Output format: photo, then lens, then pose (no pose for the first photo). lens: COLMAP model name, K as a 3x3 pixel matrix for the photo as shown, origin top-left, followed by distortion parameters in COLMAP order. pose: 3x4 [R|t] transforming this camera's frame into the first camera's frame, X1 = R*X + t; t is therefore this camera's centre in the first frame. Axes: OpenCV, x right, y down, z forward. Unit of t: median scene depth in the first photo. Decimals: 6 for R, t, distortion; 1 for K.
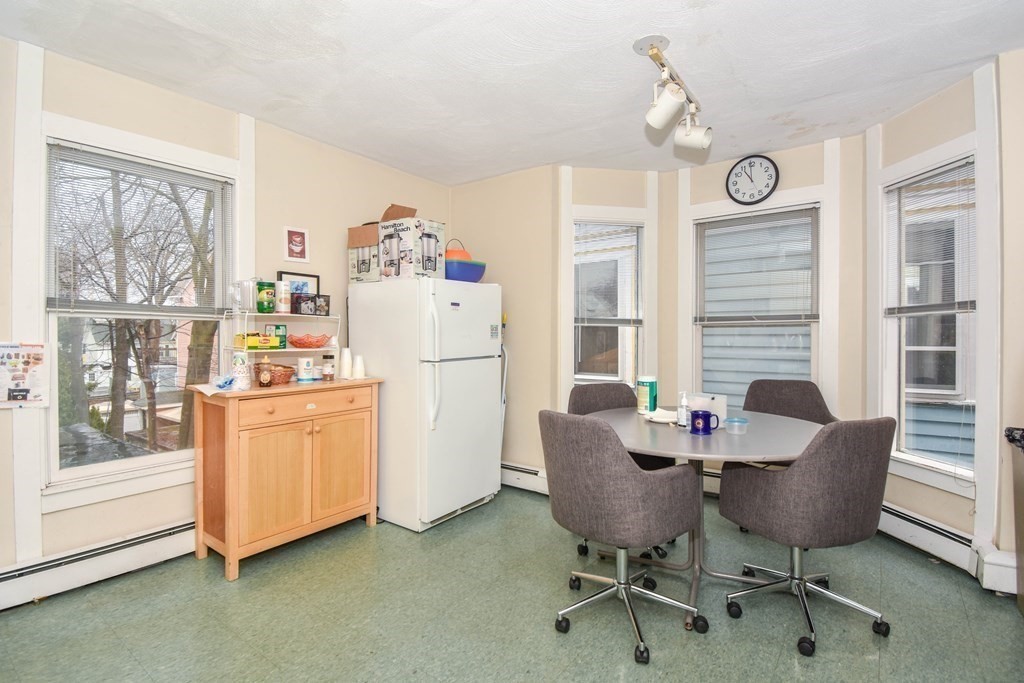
lens RADIAL K [[495.9, 0, 515.8], [0, 495.9, 338.3], [0, 0, 1]] dist [-0.006016, -0.001061]
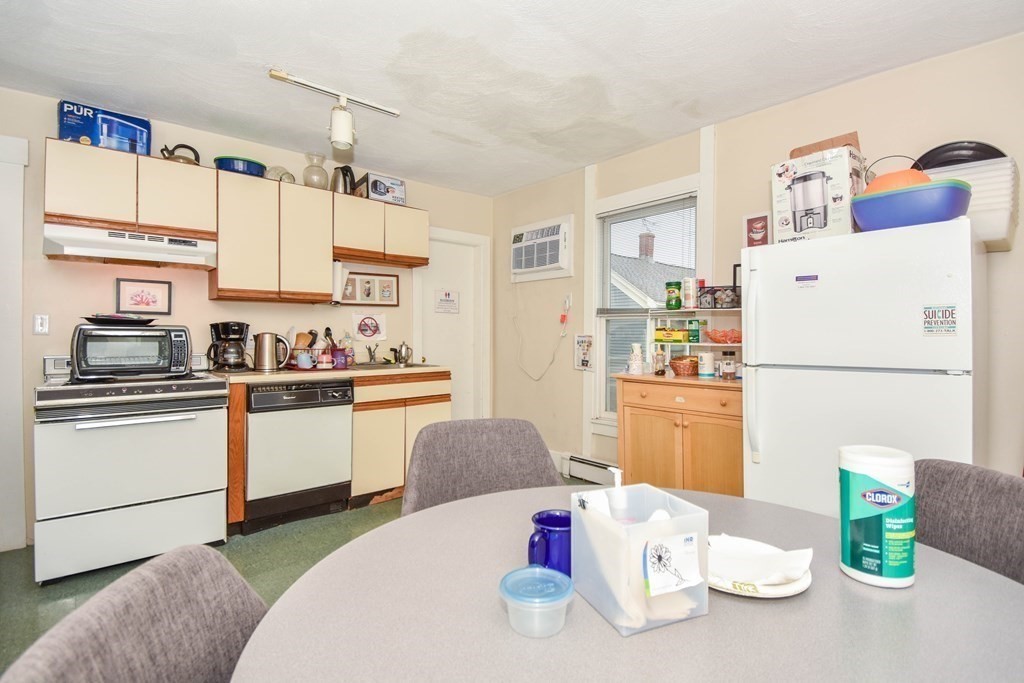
lens RADIAL K [[495.9, 0, 513.9], [0, 495.9, 341.9], [0, 0, 1]] dist [-0.006016, -0.001061]
pose [[-0.217393, 0.013924, -0.975985, 0.550487], [-0.012363, 0.999779, 0.017017, 0.005645], [0.976006, 0.015766, -0.217172, 0.755431]]
